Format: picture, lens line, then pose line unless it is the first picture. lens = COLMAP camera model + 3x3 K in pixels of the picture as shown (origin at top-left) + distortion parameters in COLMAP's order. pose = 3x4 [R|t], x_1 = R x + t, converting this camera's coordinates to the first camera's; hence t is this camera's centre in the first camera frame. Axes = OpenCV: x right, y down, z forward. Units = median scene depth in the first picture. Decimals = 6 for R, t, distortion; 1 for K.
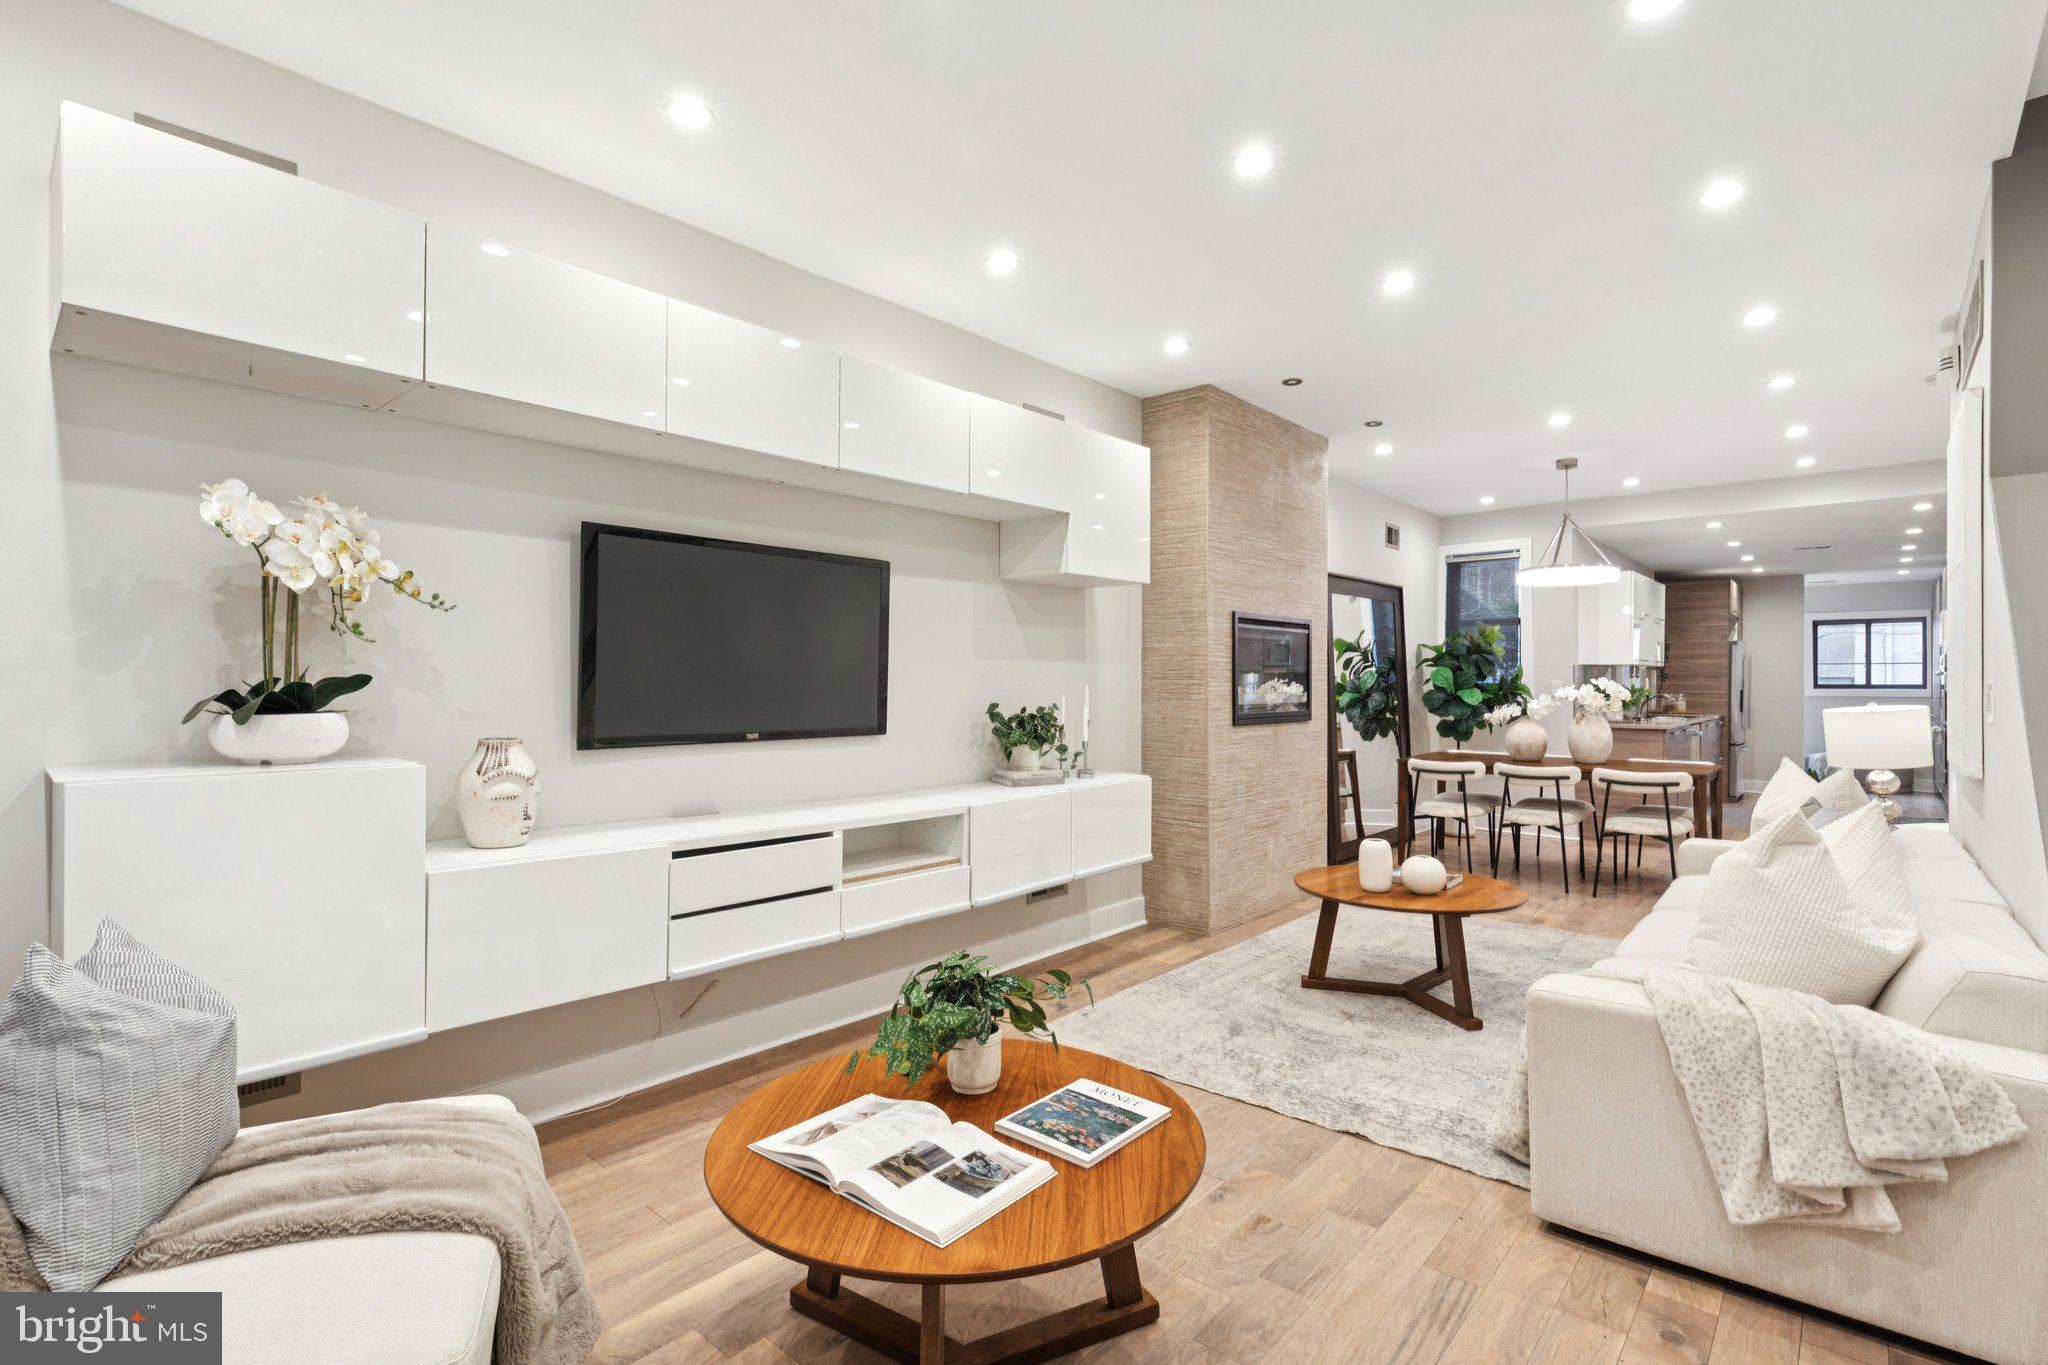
lens RADIAL K [[943.9, 0, 1028.2], [0, 943.9, 673.1], [0, 0, 1]] dist [0.006671, 0.000758]
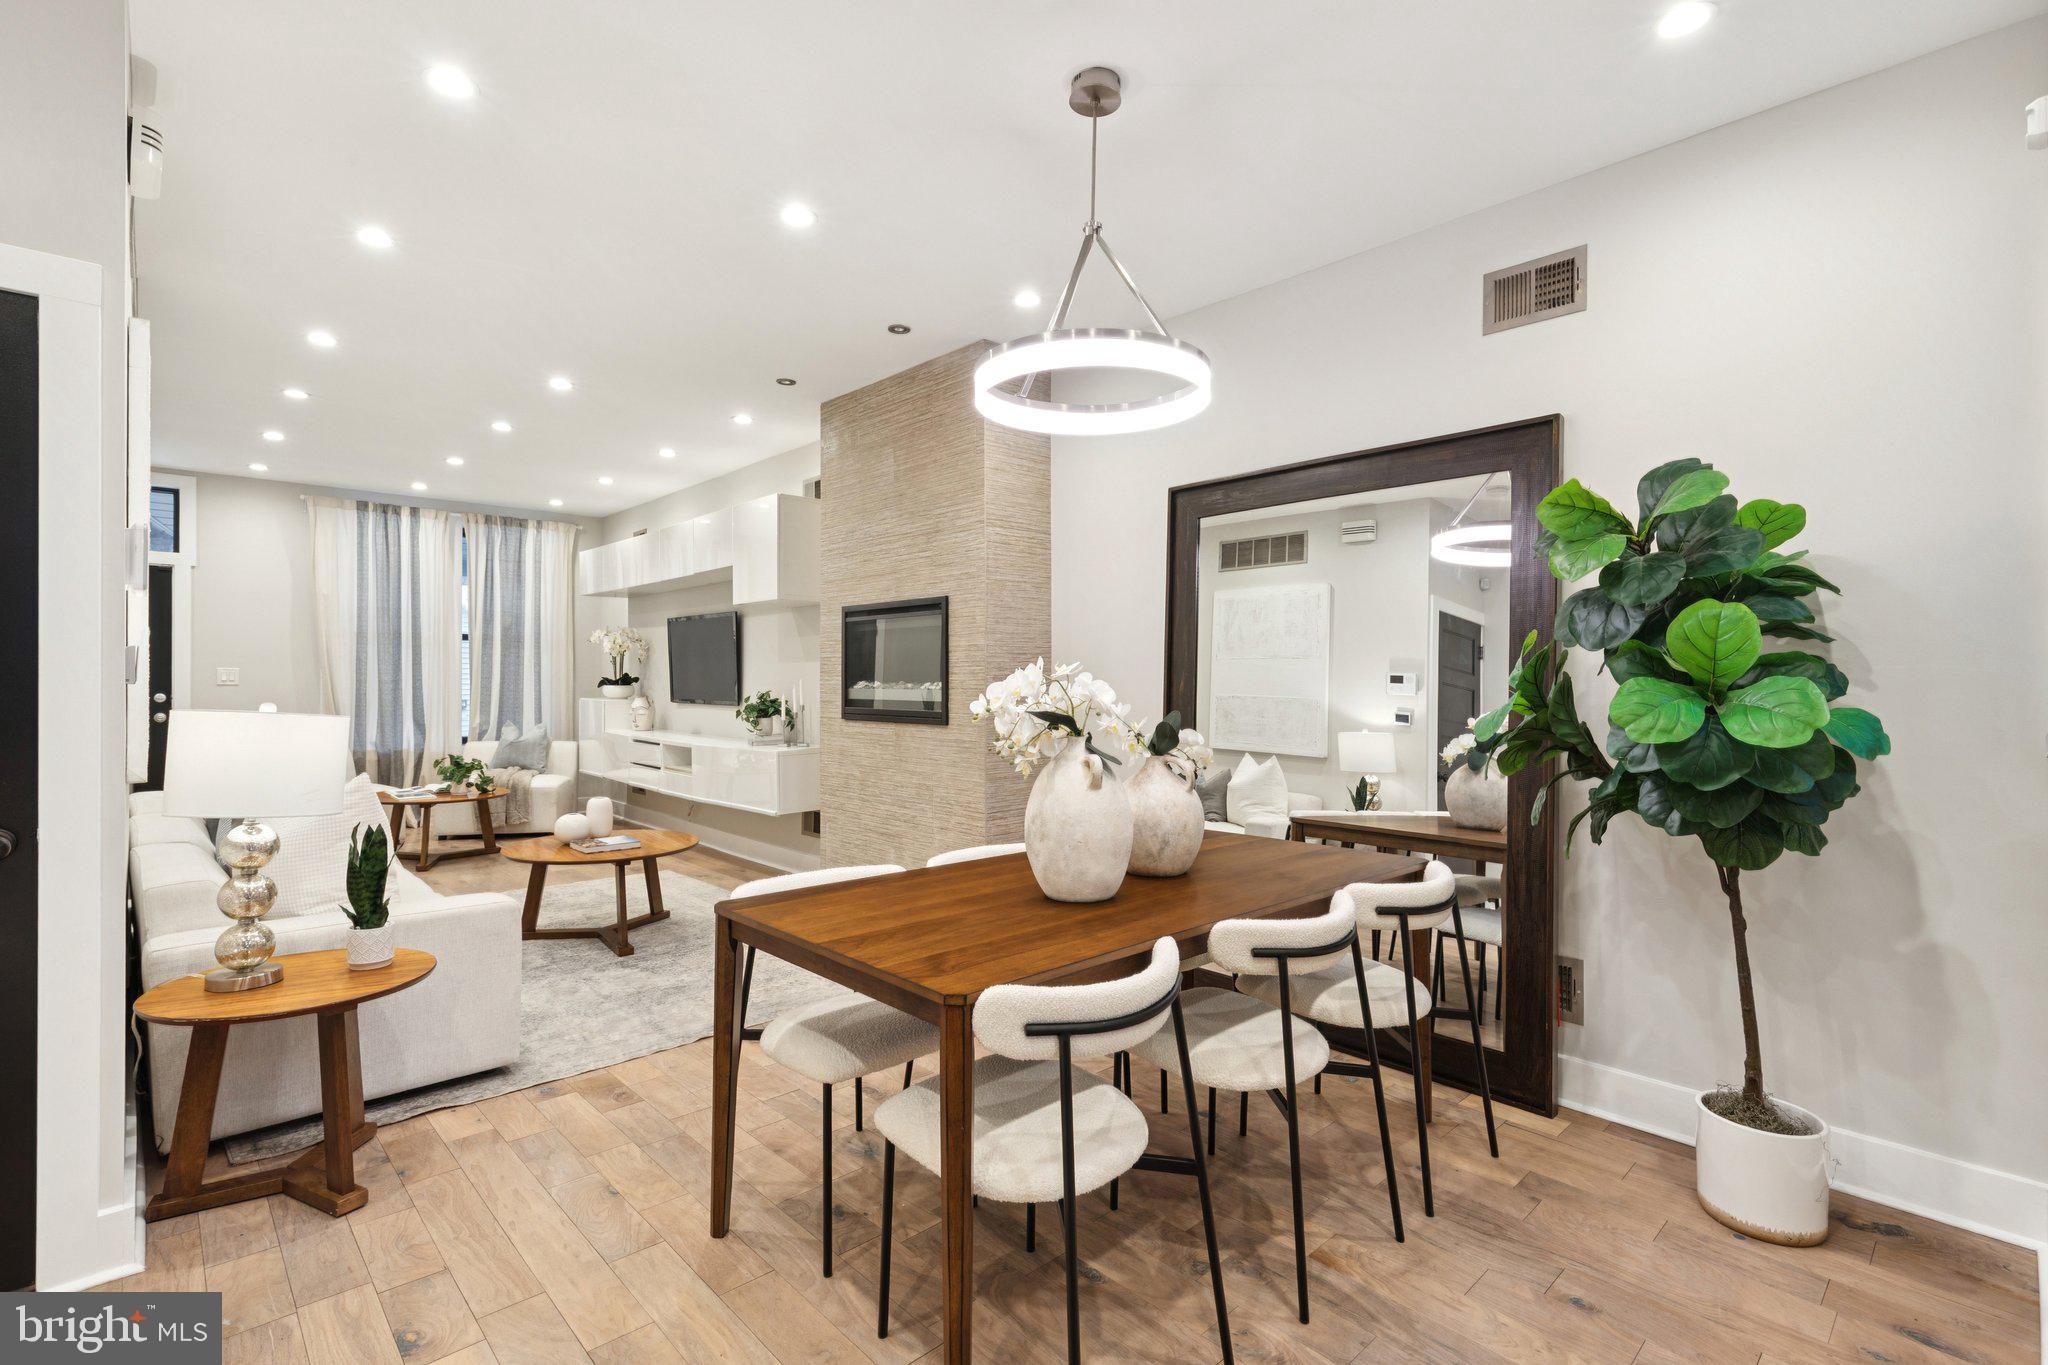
lens RADIAL K [[933.9, 0, 1033.6], [0, 933.9, 669.2], [0, 0, 1]] dist [0.013285, -0.005979]
pose [[-0.079529, -0.011890, -0.996762, 1.696646], [0.008128, 0.999888, -0.012576, 0.022498], [0.996799, -0.009102, -0.079423, 1.805045]]
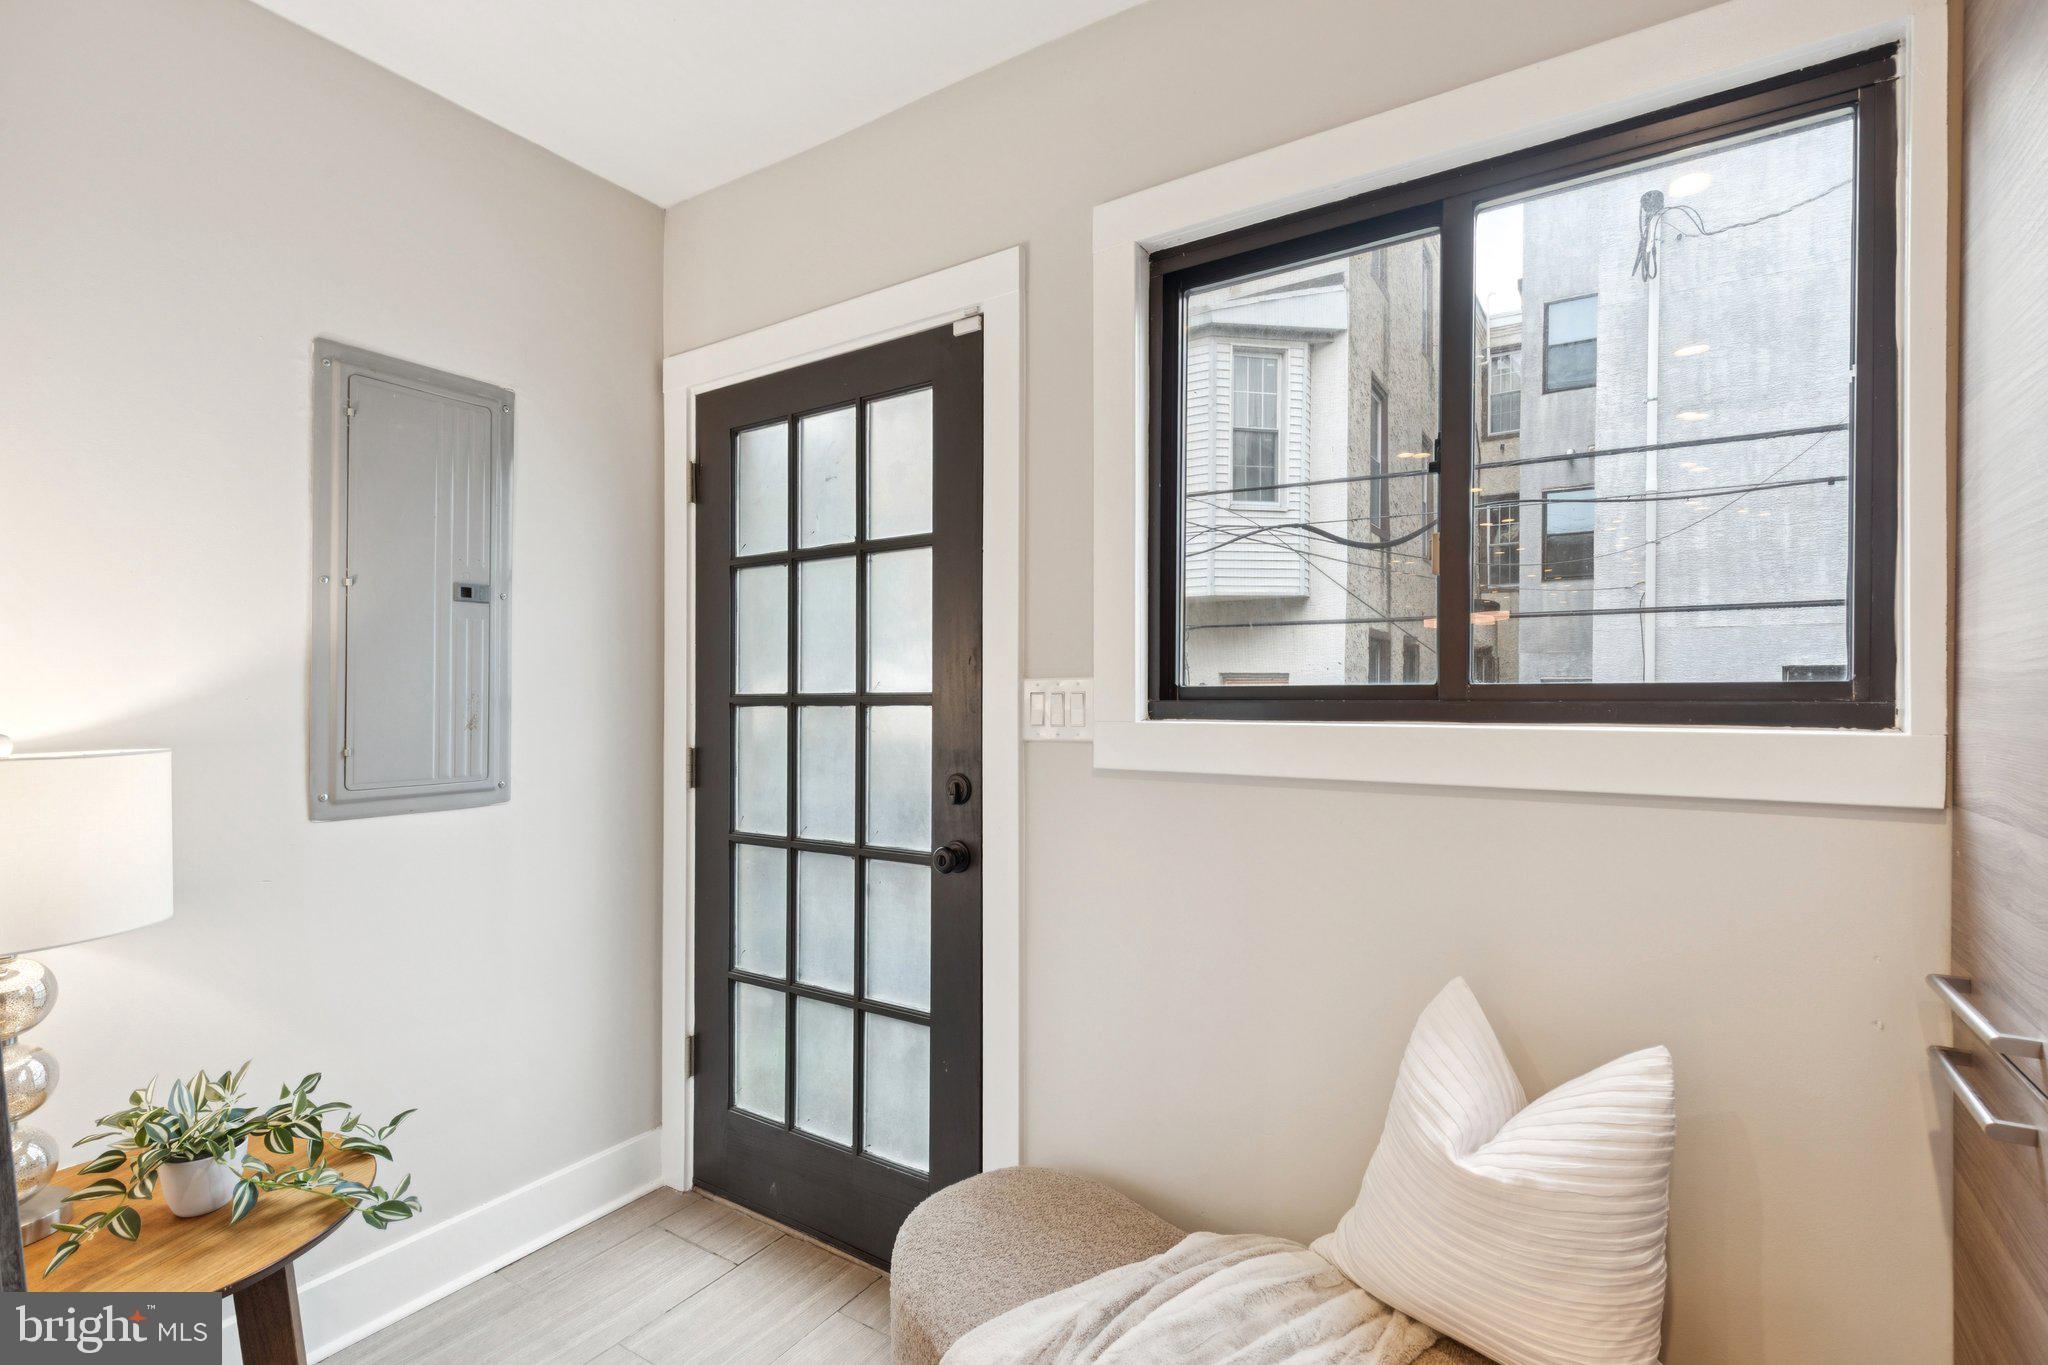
lens RADIAL K [[945.4, 0, 1027.6], [0, 945.4, 654.4], [0, 0, 1]] dist [0.008398, -0.000378]
pose [[0.989606, -0.002736, 0.143777, 2.743861], [0.001722, 0.999973, 0.007180, 0.026181], [-0.143793, -0.006858, 0.989584, 2.985596]]
